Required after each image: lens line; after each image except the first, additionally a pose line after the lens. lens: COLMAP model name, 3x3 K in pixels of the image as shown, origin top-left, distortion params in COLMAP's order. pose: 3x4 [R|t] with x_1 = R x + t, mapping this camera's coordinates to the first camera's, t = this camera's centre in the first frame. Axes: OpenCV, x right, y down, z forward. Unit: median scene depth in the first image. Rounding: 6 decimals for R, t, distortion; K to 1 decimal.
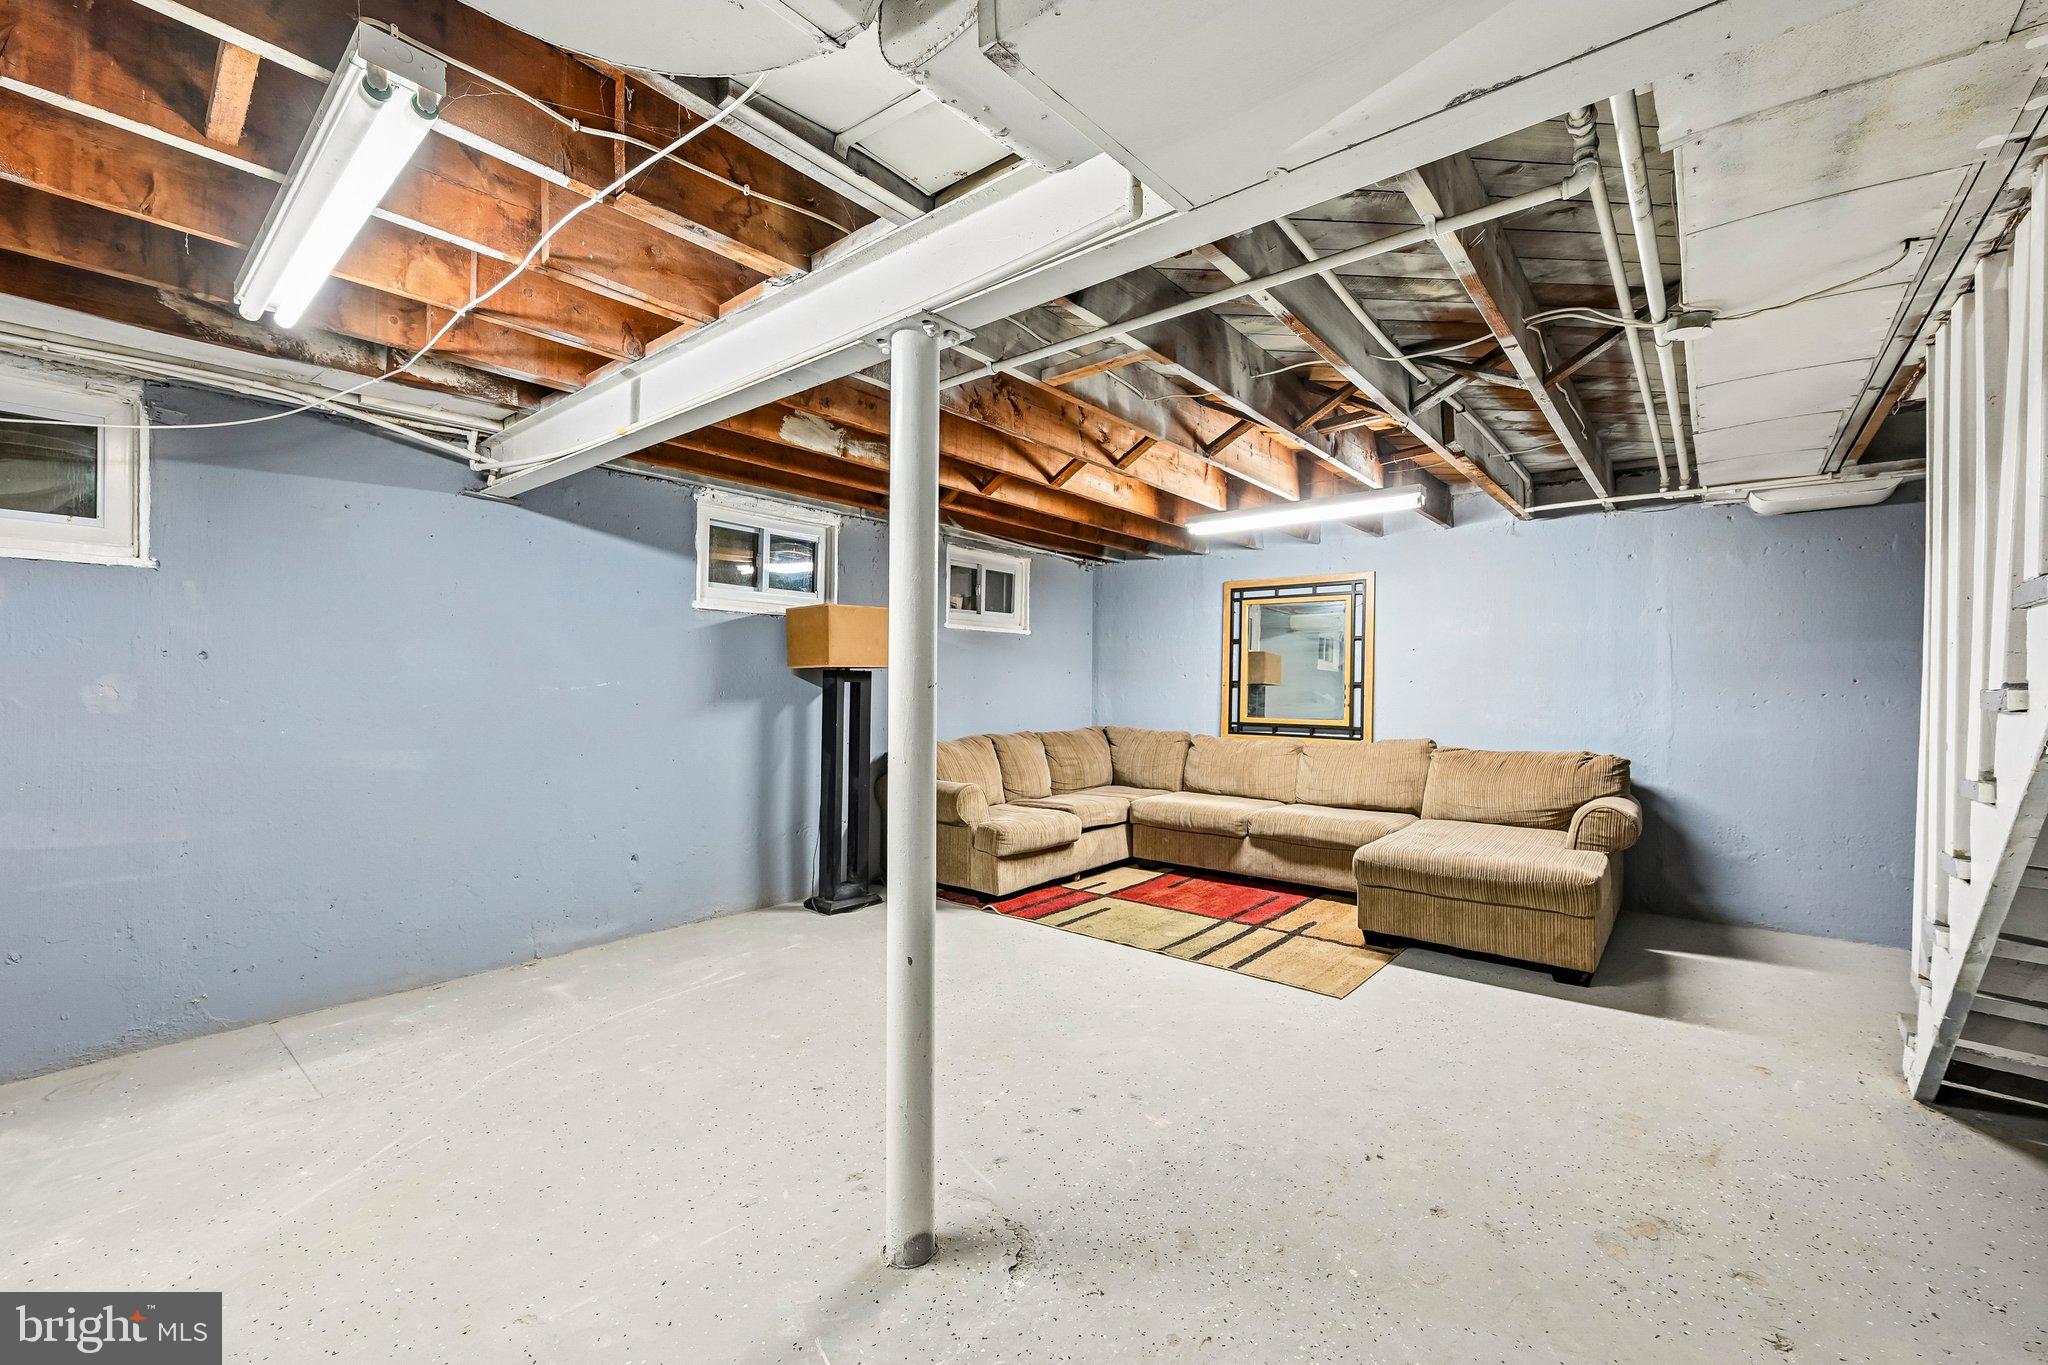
lens RADIAL K [[808.0, 0, 1016.0], [0, 808.0, 685.5], [0, 0, 1]] dist [-0.000893, 0.000225]
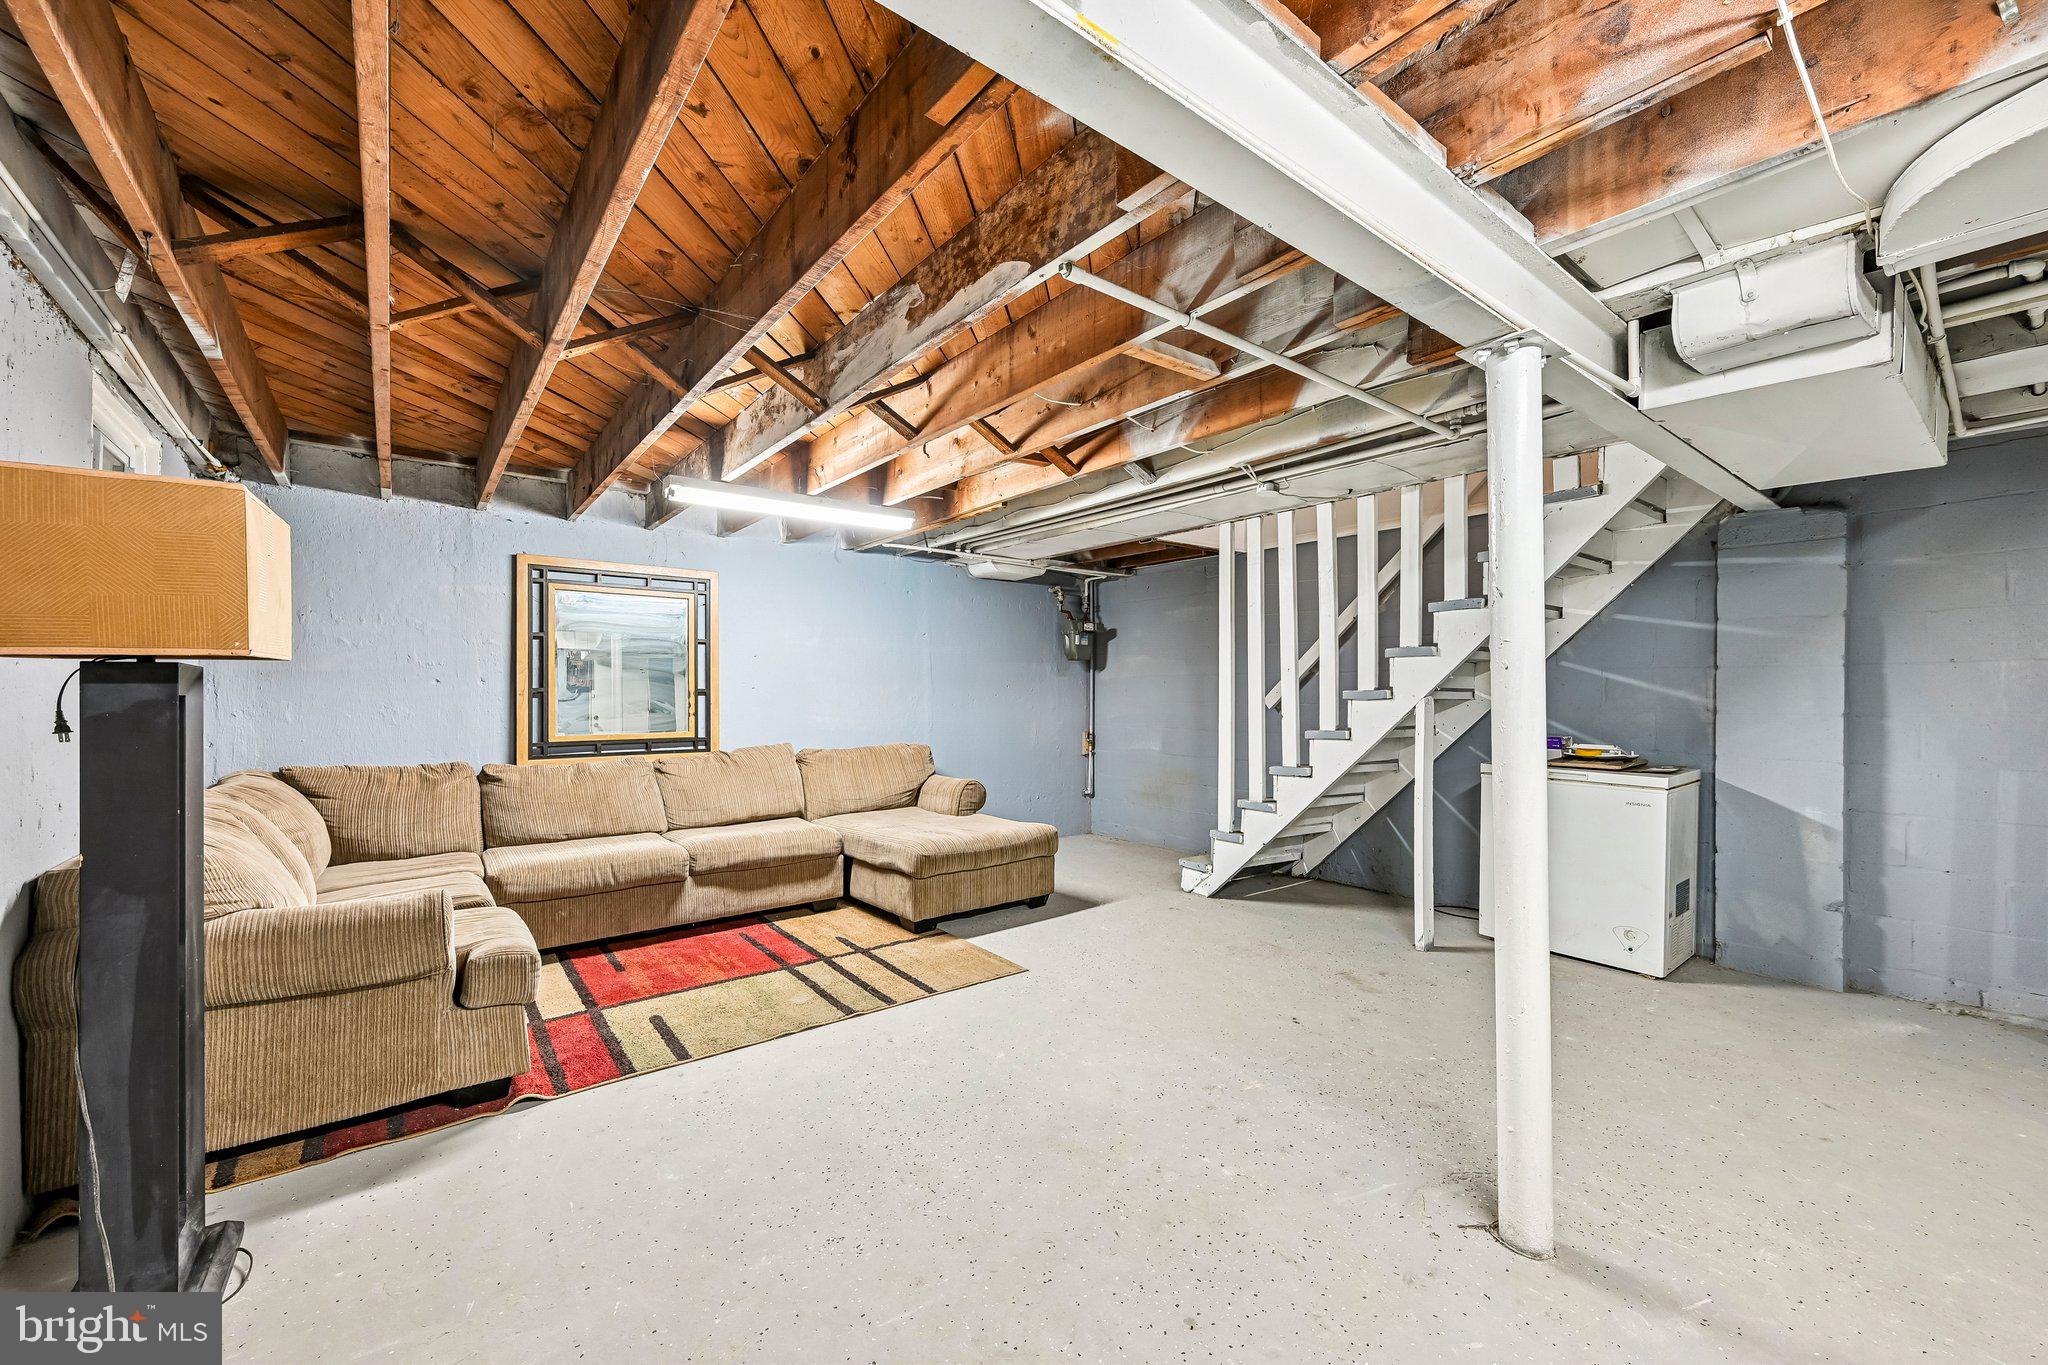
lens RADIAL K [[808.0, 0, 1014.6], [0, 808.0, 687.7], [0, 0, 1]] dist [-0.000893, 0.000225]
pose [[0.217460, -0.000294, 0.976069, -0.527878], [0.007275, 0.999973, -0.001320, -0.002842], [-0.976042, 0.007388, 0.217456, 0.583236]]
